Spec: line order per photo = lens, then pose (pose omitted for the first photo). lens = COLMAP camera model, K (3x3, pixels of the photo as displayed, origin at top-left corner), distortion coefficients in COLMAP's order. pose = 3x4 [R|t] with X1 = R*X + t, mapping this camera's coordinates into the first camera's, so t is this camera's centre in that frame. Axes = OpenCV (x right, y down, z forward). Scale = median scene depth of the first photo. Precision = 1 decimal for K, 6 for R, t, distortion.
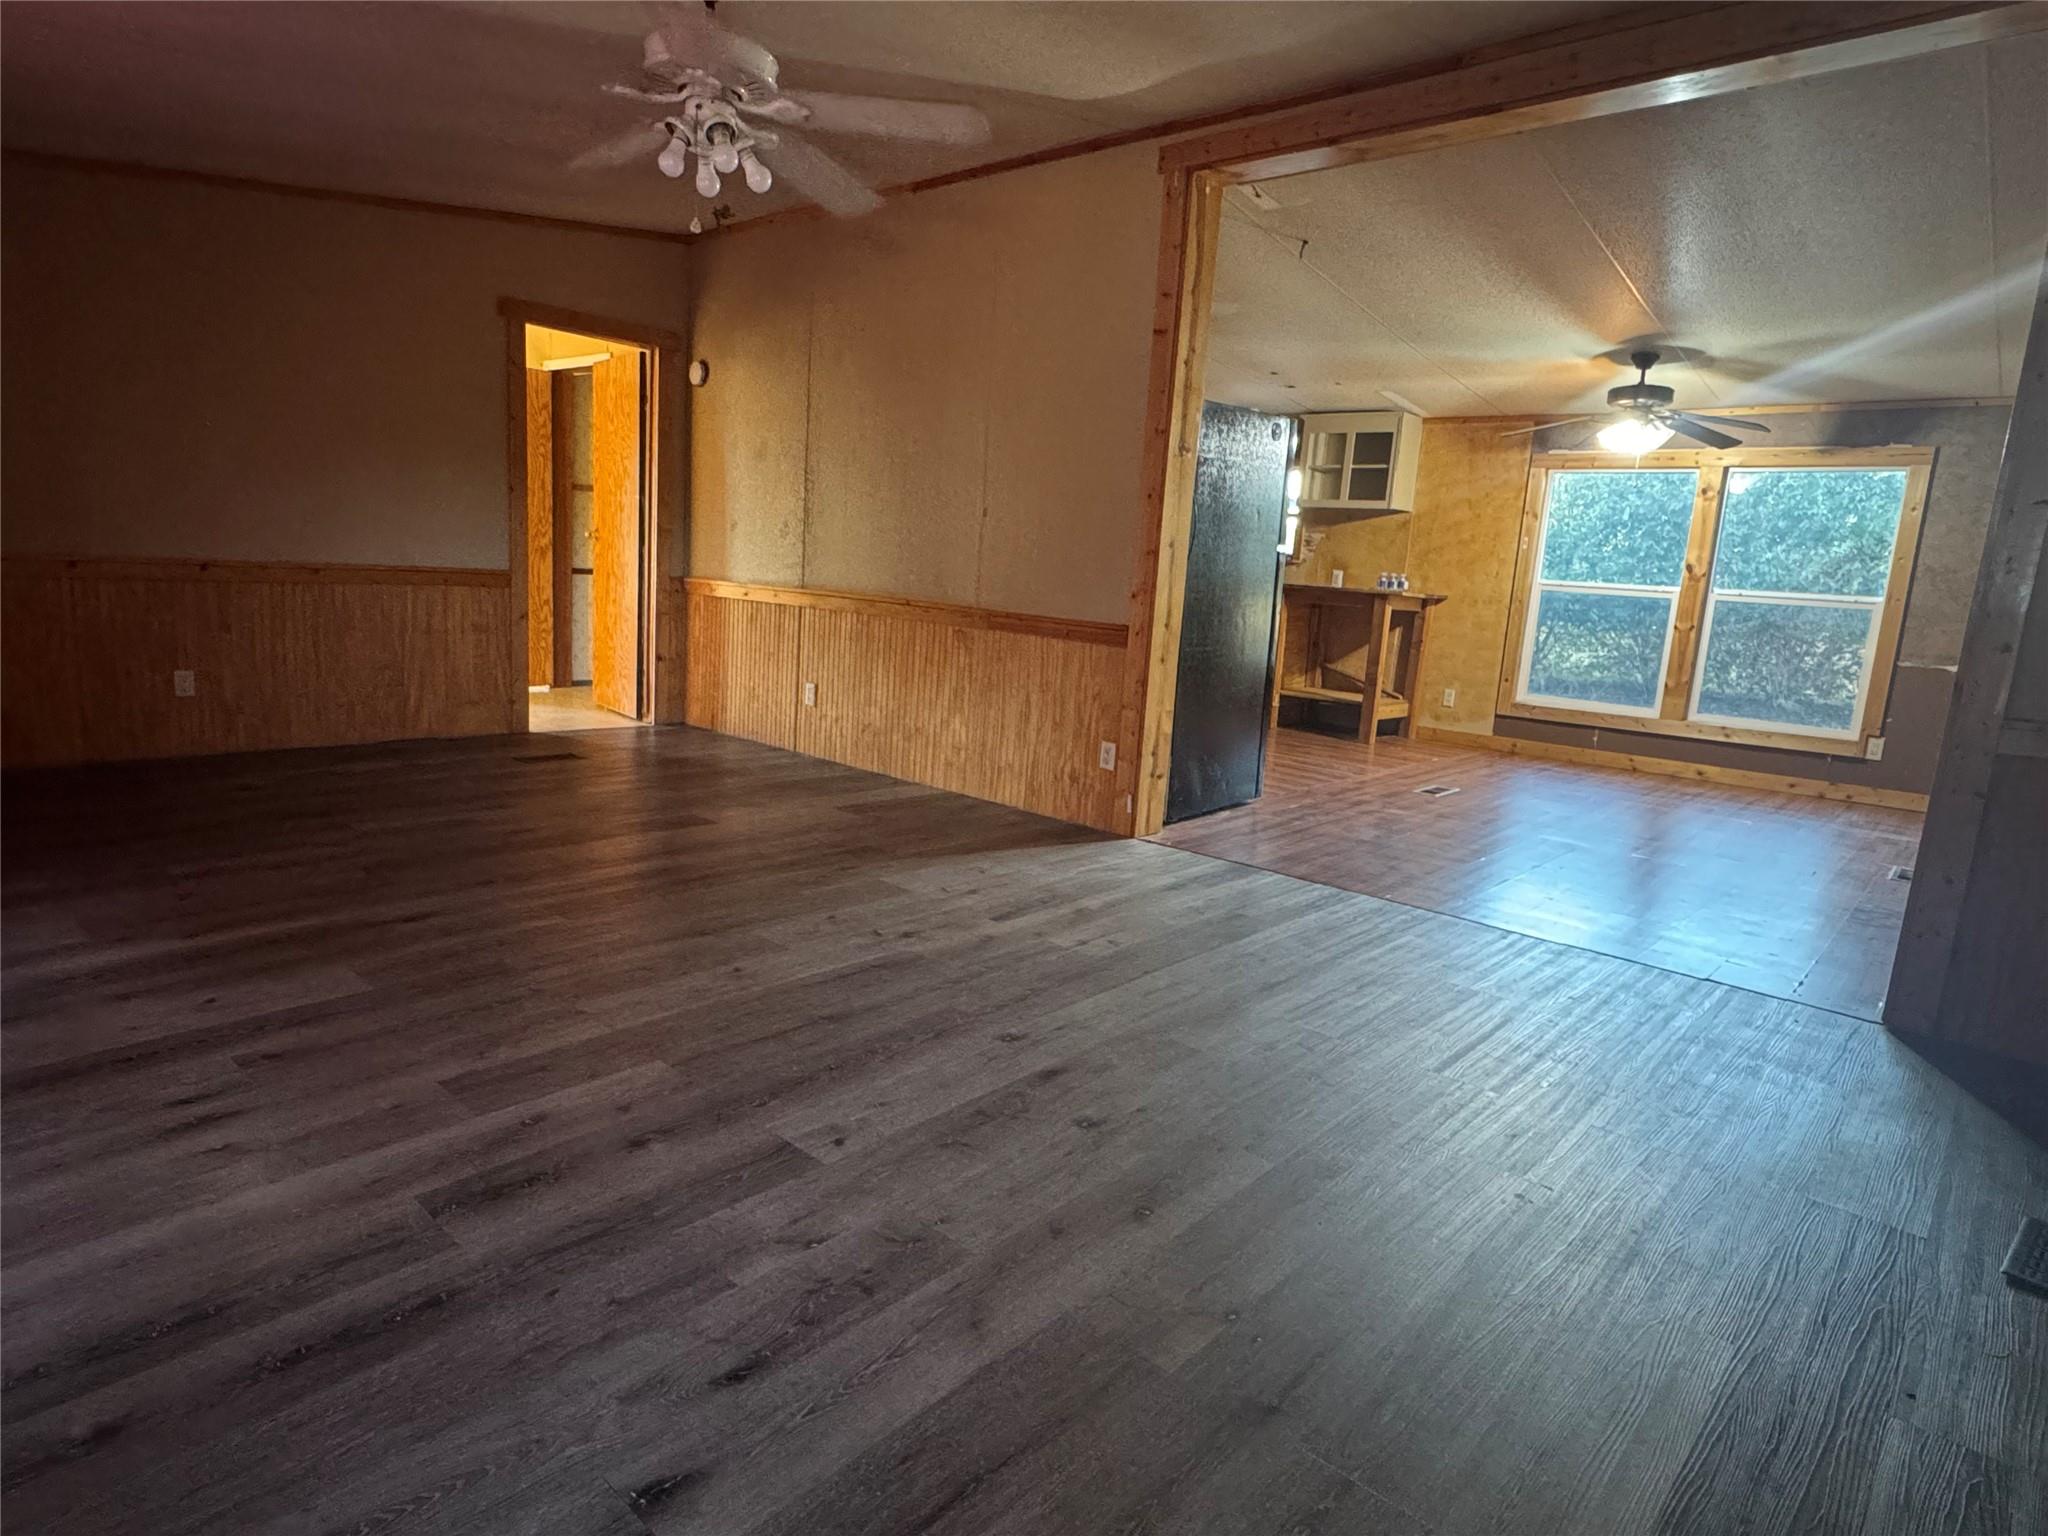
lens RADIAL K [[1153.1, 0, 1025.5], [0, 1153.1, 768.1], [0, 0, 1]] dist [0.000374, 0.000198]
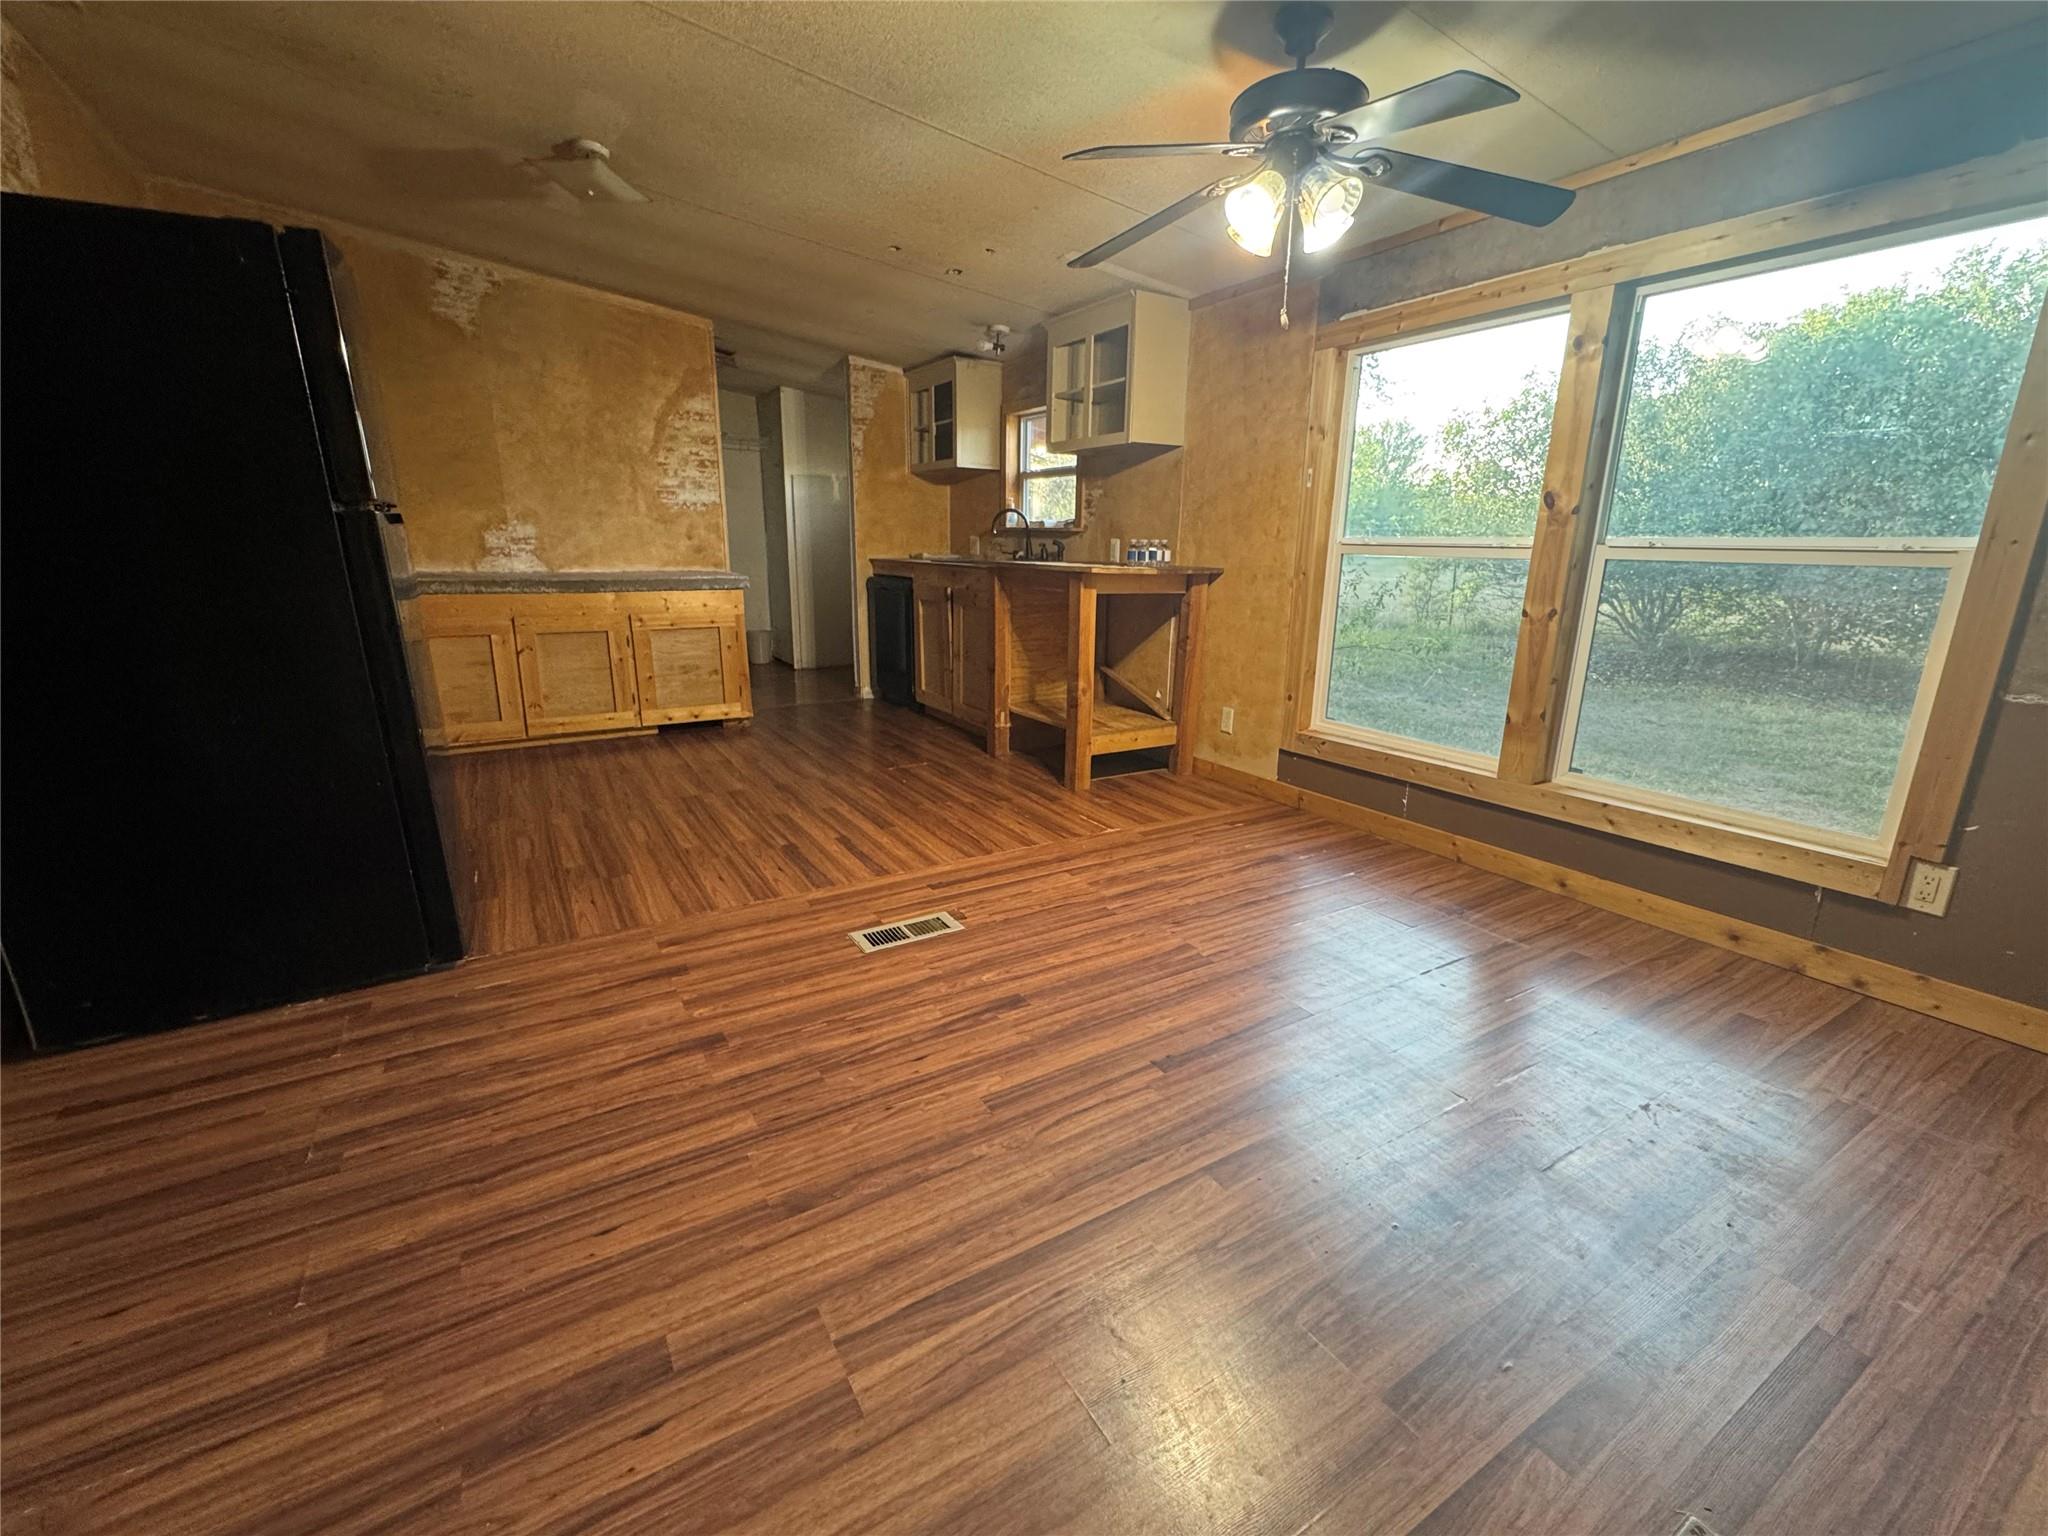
lens RADIAL K [[877.5, 0, 1019.5], [0, 877.5, 769.3], [0, 0, 1]] dist [-0.001821, -0.000172]
pose [[0.951187, 0.027696, -0.307371, 0.425592], [-0.007231, 0.997692, 0.067520, -0.068514], [0.308532, -0.062001, 0.949191, 0.486111]]
